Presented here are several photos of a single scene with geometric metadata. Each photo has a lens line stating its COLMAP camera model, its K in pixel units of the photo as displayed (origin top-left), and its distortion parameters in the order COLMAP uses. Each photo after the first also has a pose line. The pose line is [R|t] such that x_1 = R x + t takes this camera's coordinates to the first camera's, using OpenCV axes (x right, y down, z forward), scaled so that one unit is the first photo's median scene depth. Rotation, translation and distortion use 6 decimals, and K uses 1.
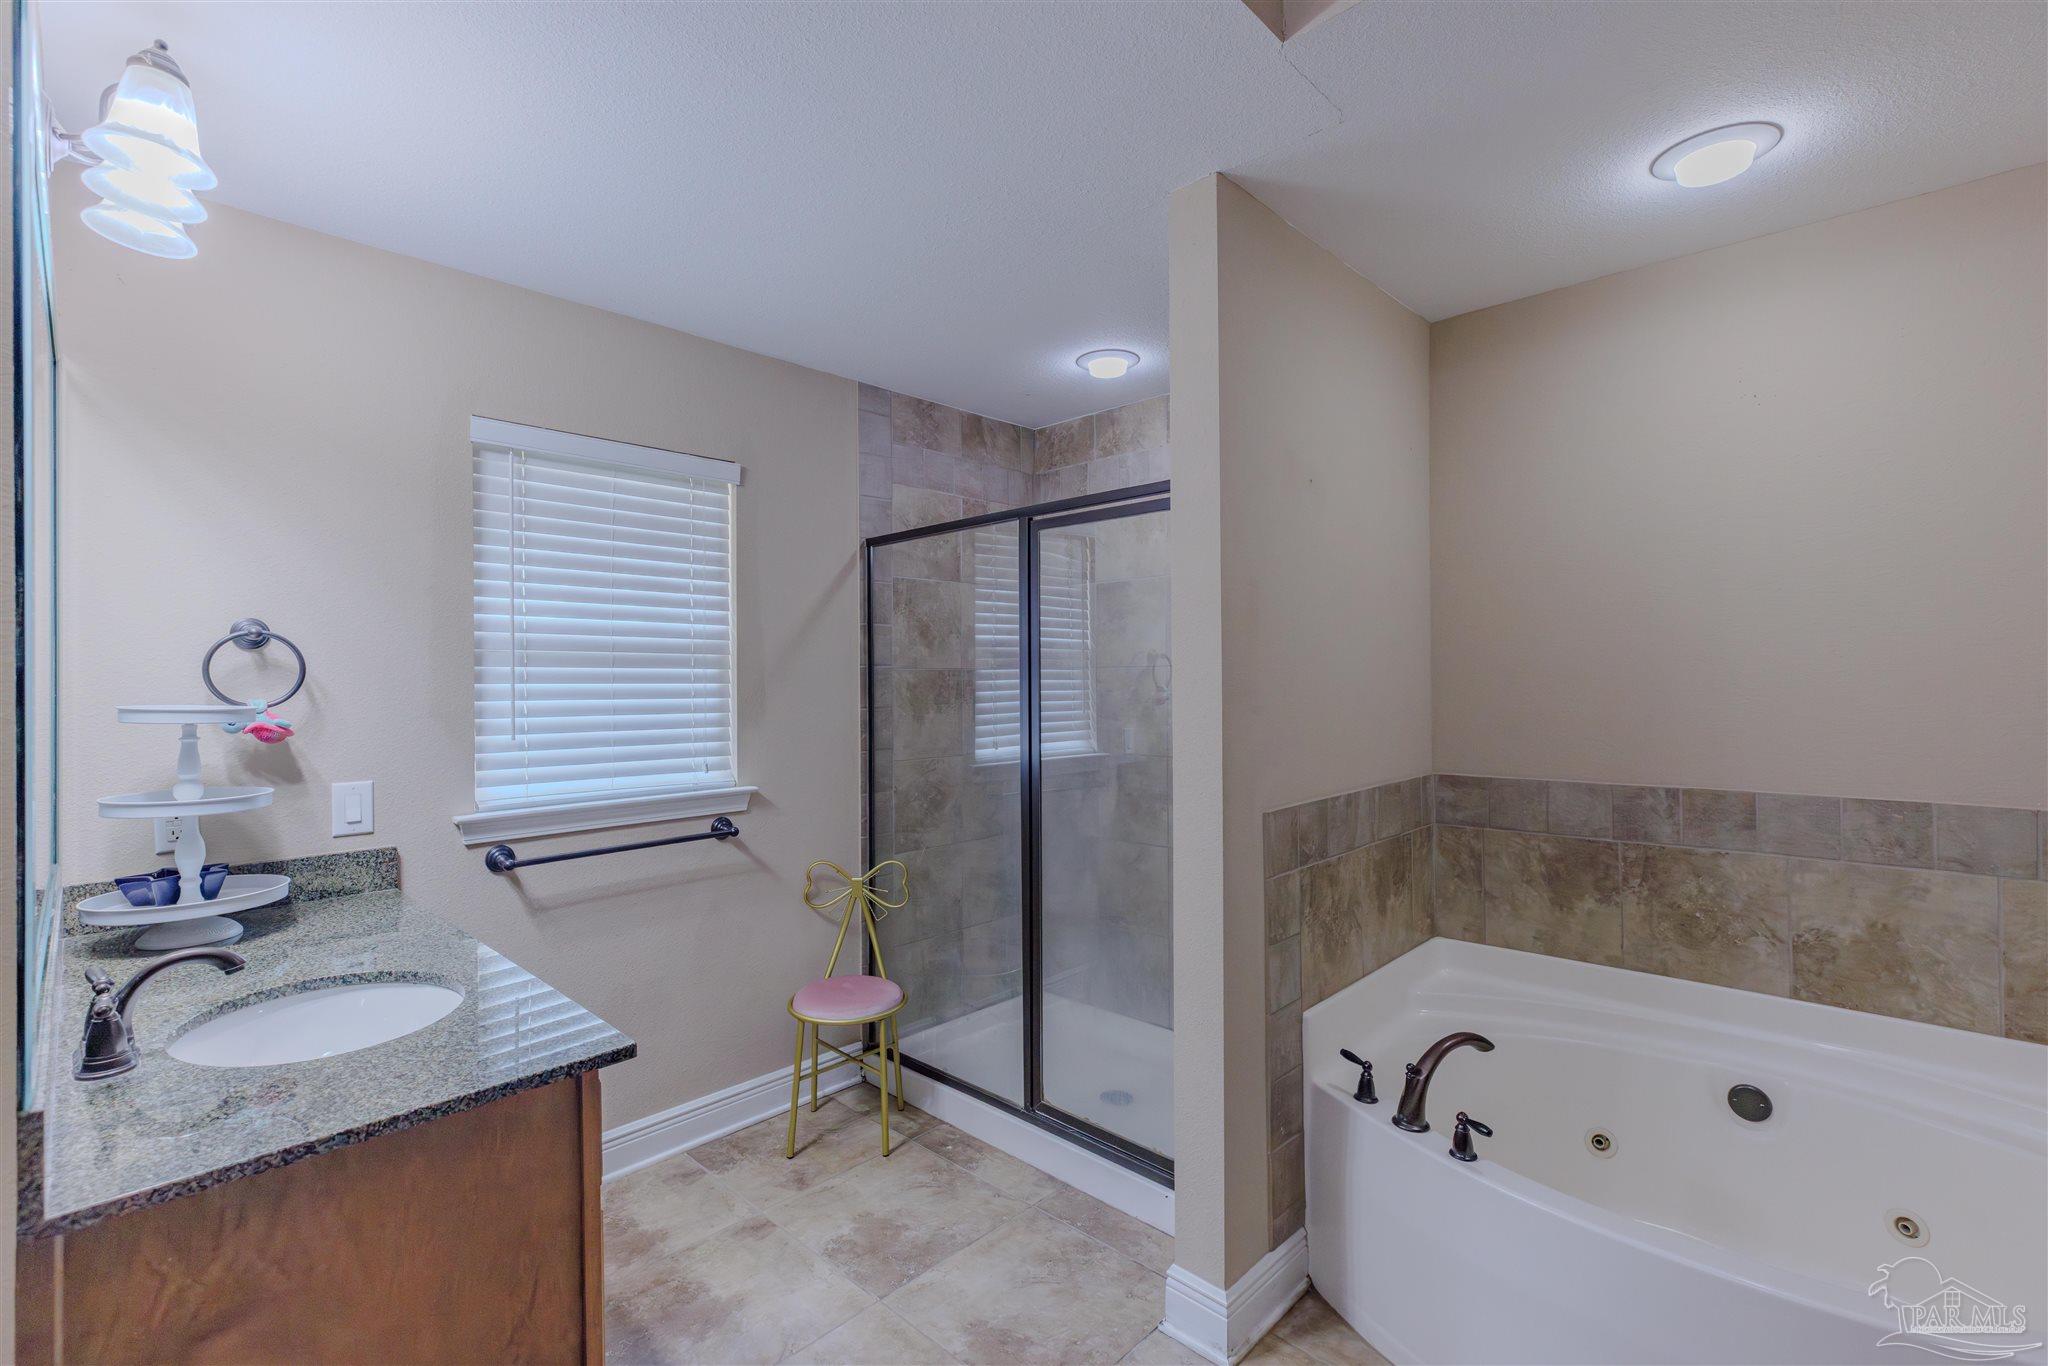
lens RADIAL K [[918.2, 0, 1011.1], [0, 918.2, 675.4], [0, 0, 1]] dist [0.003455, 0.000448]
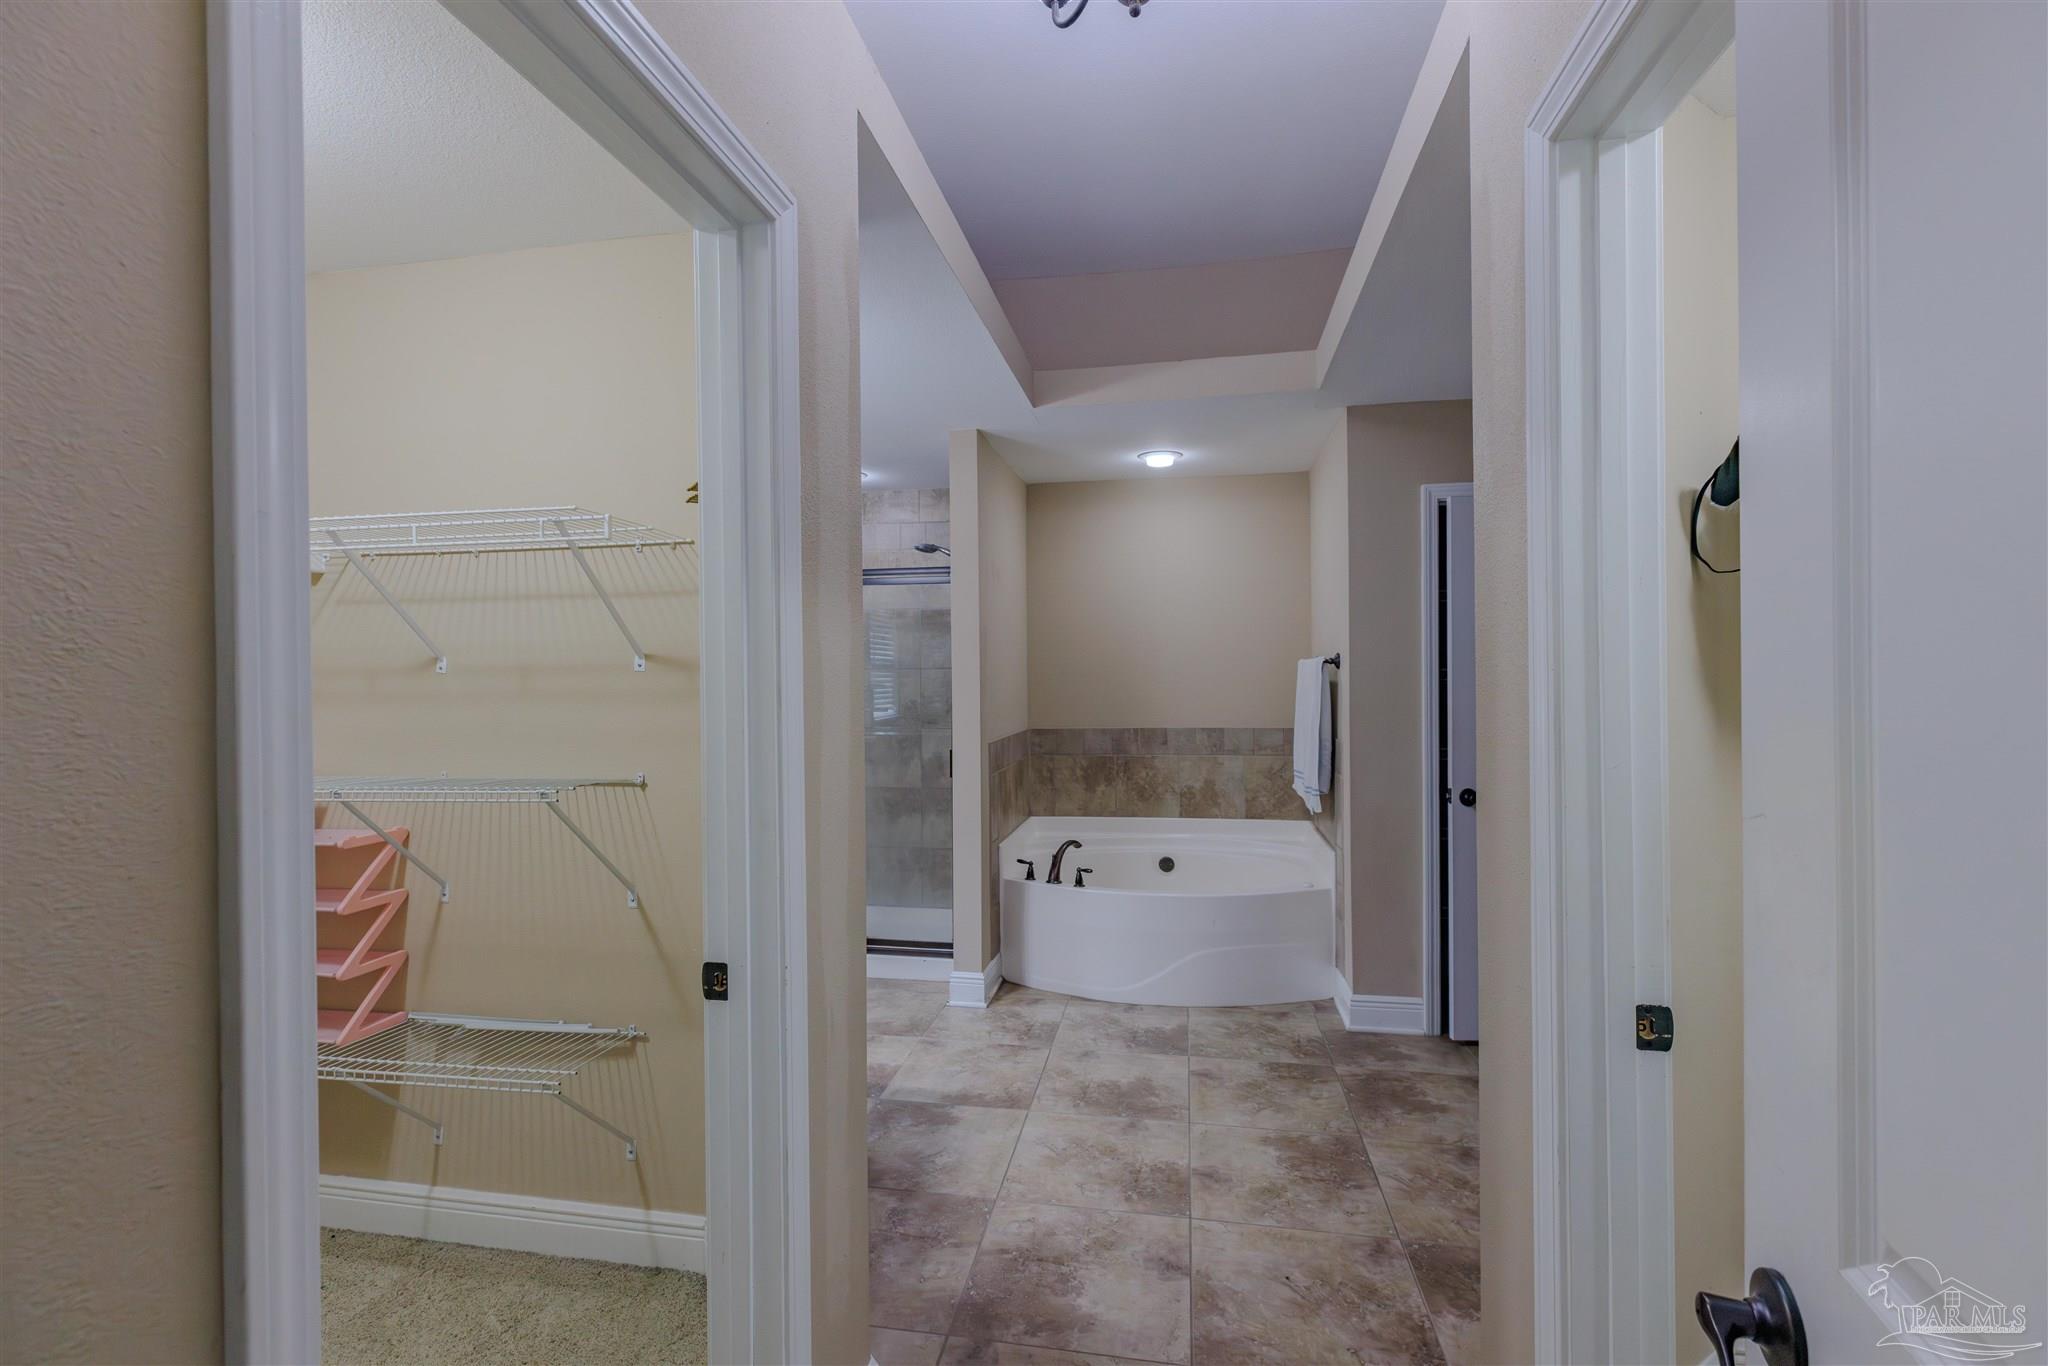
lens RADIAL K [[918.2, 0, 1011.1], [0, 918.2, 675.4], [0, 0, 1]] dist [0.003455, 0.000448]
pose [[0.837541, 0.002143, 0.546371, -0.731156], [0.001652, 0.999978, -0.006455, 0.015588], [-0.546373, 0.006308, 0.837518, -0.663743]]
